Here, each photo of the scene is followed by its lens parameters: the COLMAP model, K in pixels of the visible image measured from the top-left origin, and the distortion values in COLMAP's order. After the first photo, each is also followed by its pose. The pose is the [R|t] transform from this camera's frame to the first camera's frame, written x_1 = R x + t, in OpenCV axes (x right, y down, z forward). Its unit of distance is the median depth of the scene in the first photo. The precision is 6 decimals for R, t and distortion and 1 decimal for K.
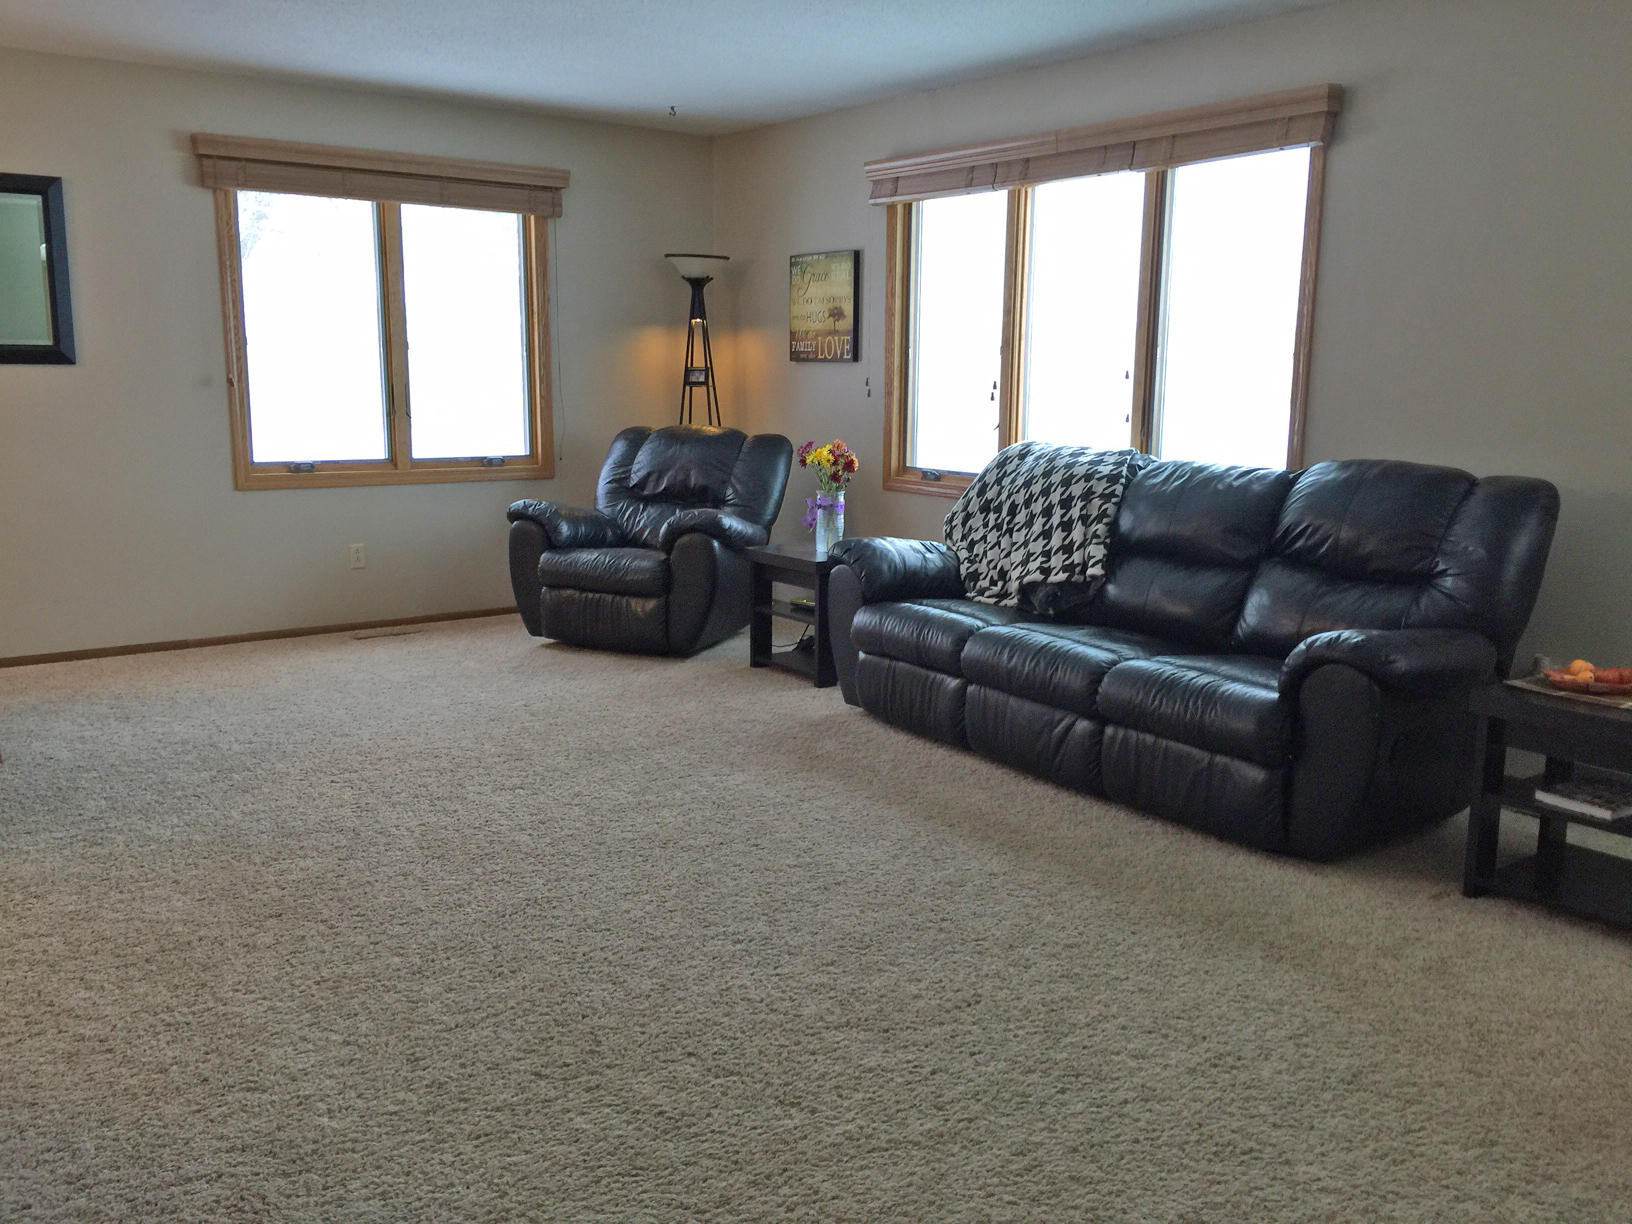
lens RADIAL K [[1404.6, 0, 824.4], [0, 1404.6, 617.3], [0, 0, 1]] dist [0.087649, -0.114678]
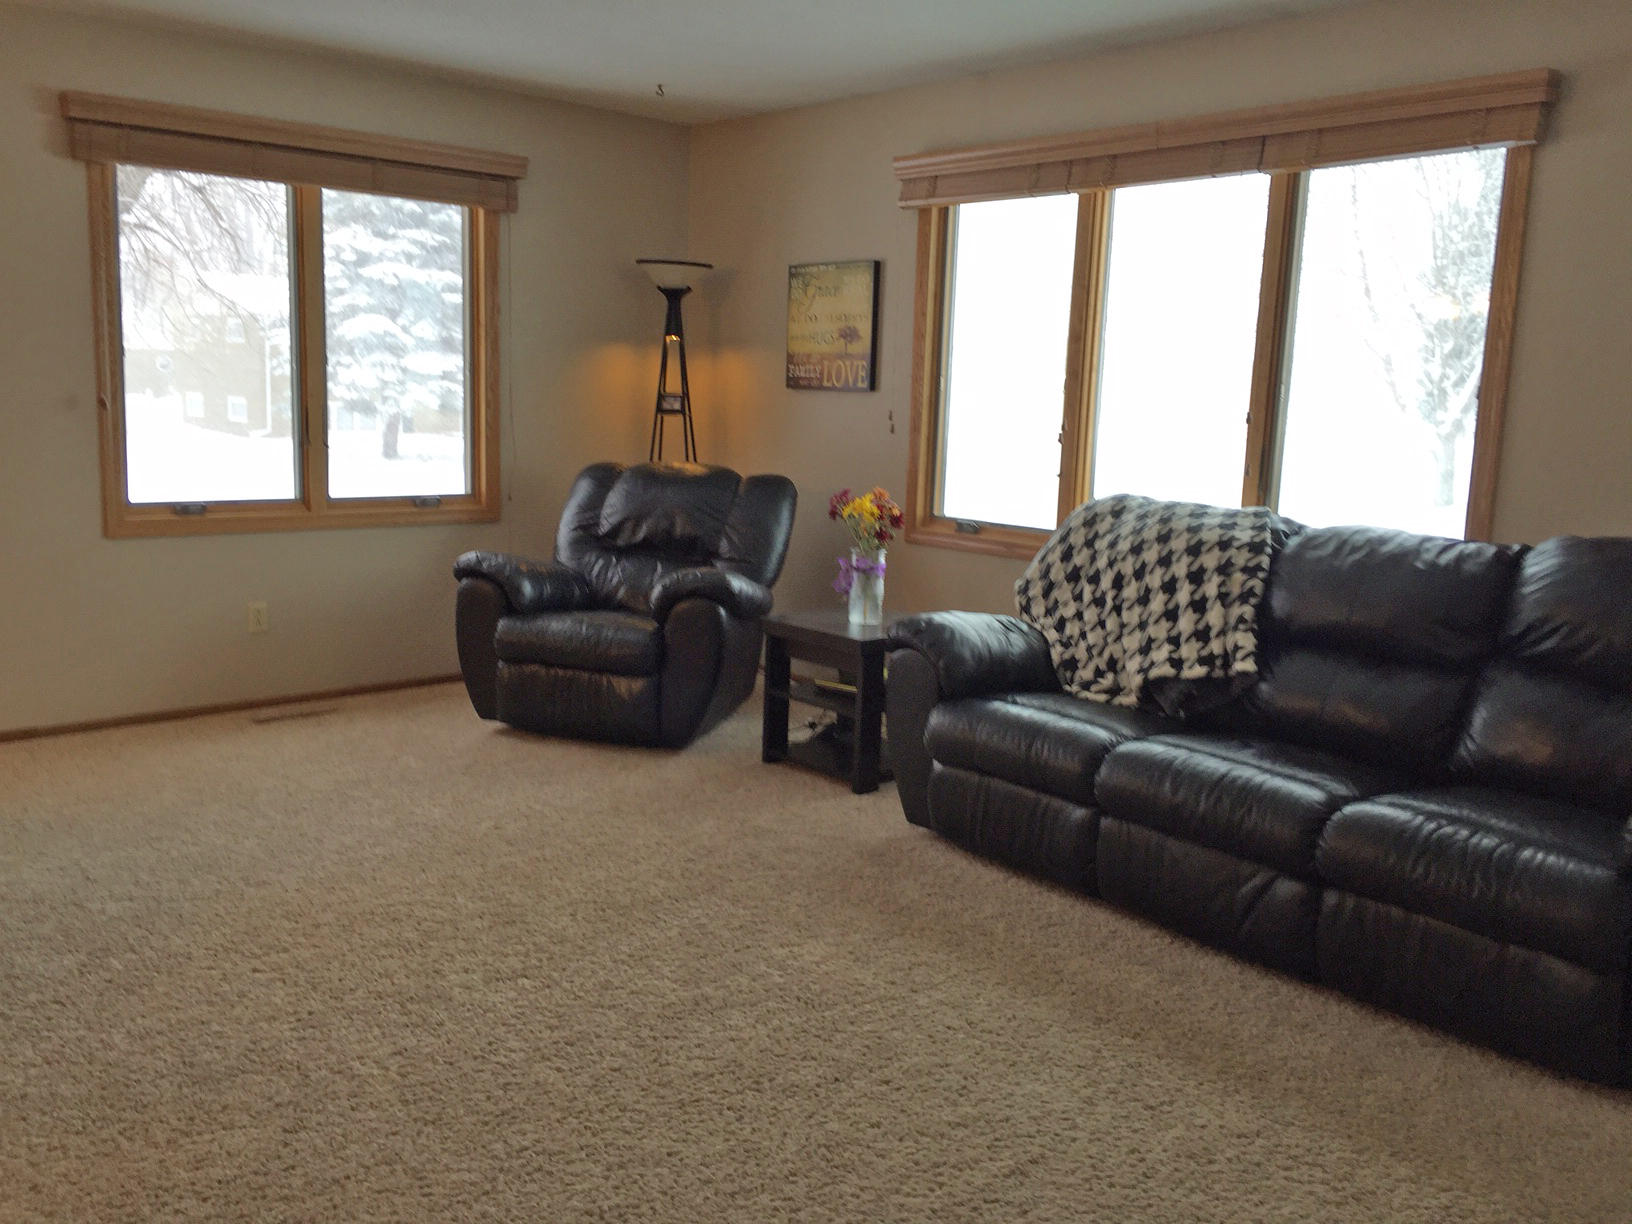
lens RADIAL K [[1404.6, 0, 823.0], [0, 1404.6, 586.8], [0, 0, 1]] dist [0.087649, -0.114678]
pose [[0.995753, 0.006943, 0.091804, -0.109604], [-0.003910, 0.999442, -0.033179, -0.046546], [-0.091984, 0.032679, 0.995224, 0.214388]]
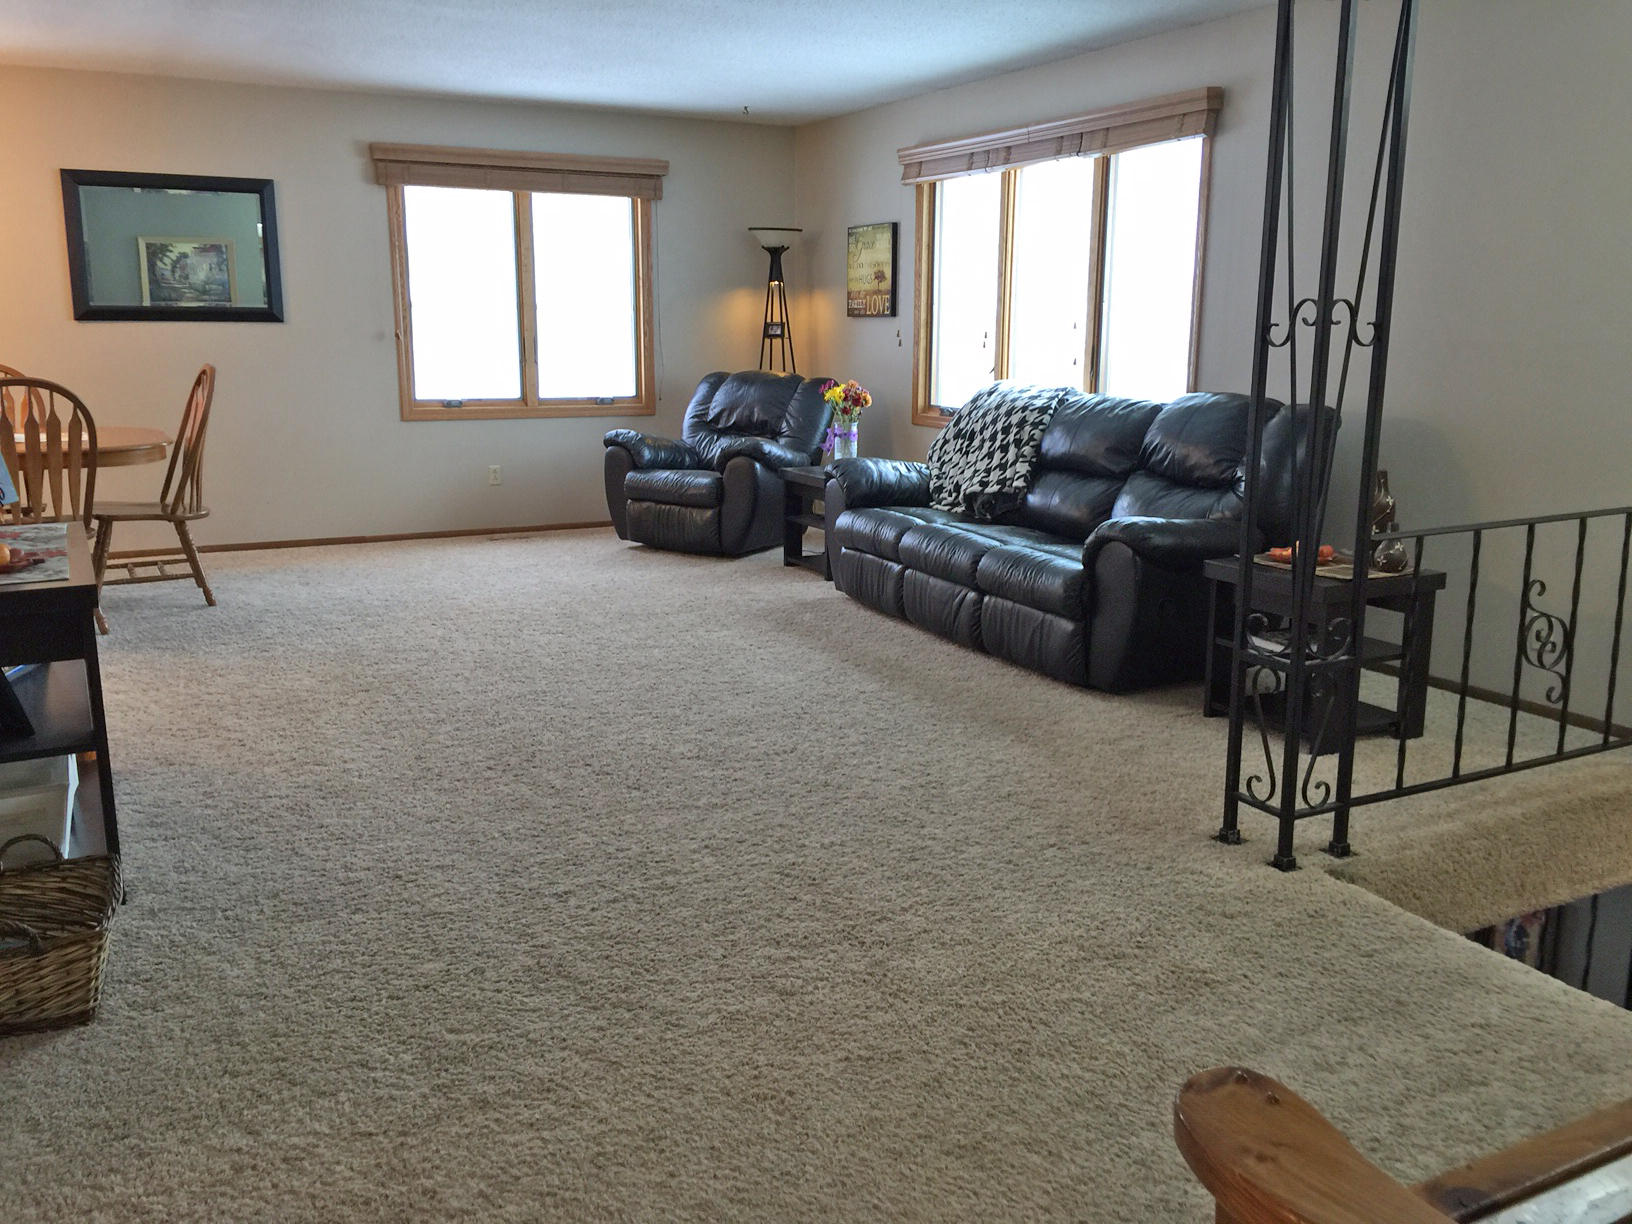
lens RADIAL K [[1404.6, 0, 804.0], [0, 1404.6, 606.7], [0, 0, 1]] dist [0.087649, -0.114678]
pose [[0.984860, 0.029155, -0.170880, 0.206431], [-0.025590, 0.999407, 0.023029, 0.049144], [0.171450, -0.018308, 0.985023, -0.246973]]
